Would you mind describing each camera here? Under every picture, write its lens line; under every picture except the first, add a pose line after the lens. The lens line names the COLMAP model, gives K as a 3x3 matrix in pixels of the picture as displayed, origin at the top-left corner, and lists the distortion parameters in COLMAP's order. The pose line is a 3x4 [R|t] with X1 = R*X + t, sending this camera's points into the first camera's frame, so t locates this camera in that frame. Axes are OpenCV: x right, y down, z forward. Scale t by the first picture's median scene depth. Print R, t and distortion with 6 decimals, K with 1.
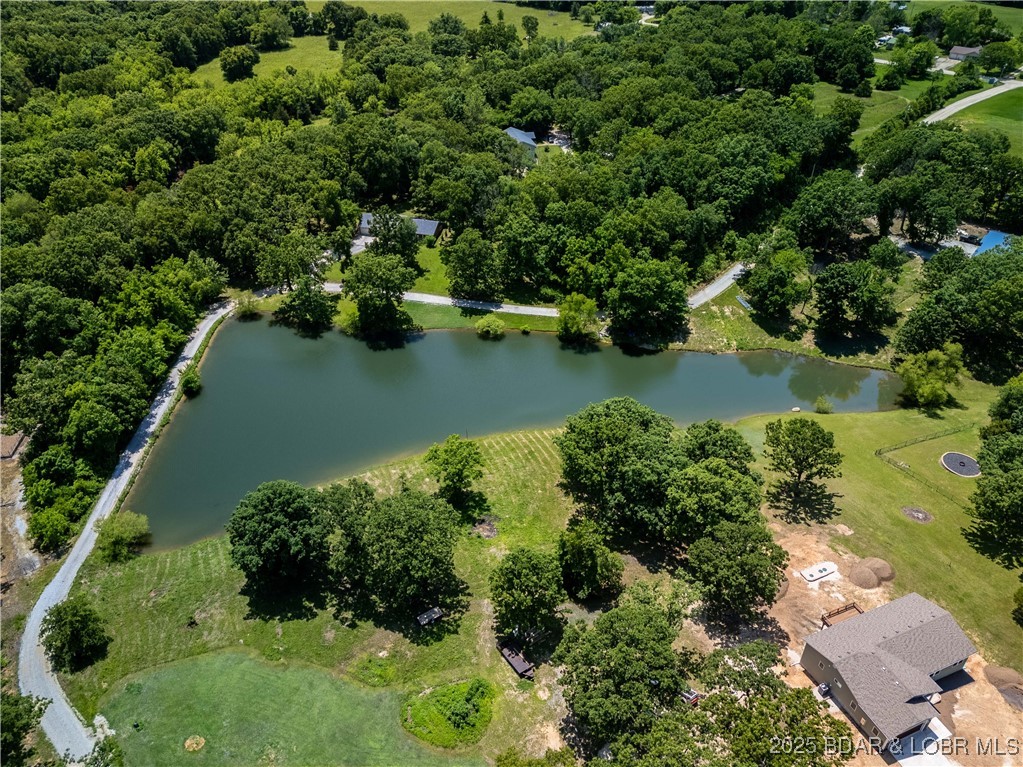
lens RADIAL K [[761.4, 0, 520.5], [0, 761.4, 376.9], [0, 0, 1]] dist [0.051042, -0.041380]
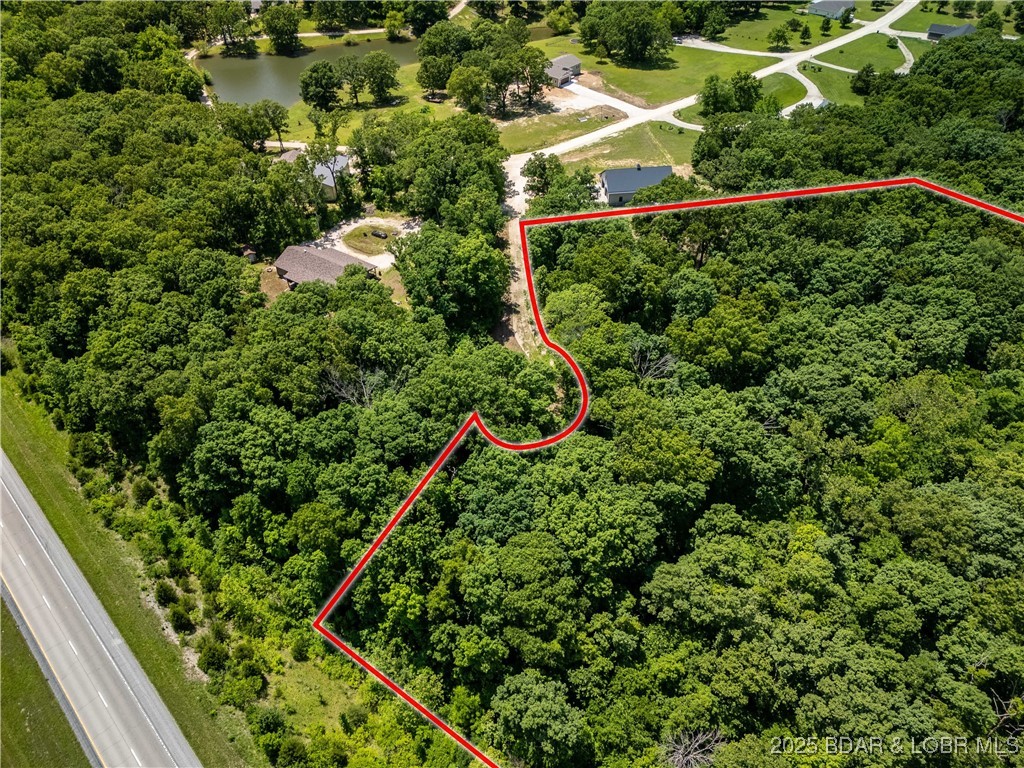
lens RADIAL K [[762.1, 0, 519.5], [0, 762.1, 381.8], [0, 0, 1]] dist [0.051042, -0.041380]
pose [[0.912668, -0.270646, 0.306247, -0.450247], [0.237726, 0.961062, 0.140875, 0.554947], [-0.332450, -0.055770, 0.941471, -0.917373]]
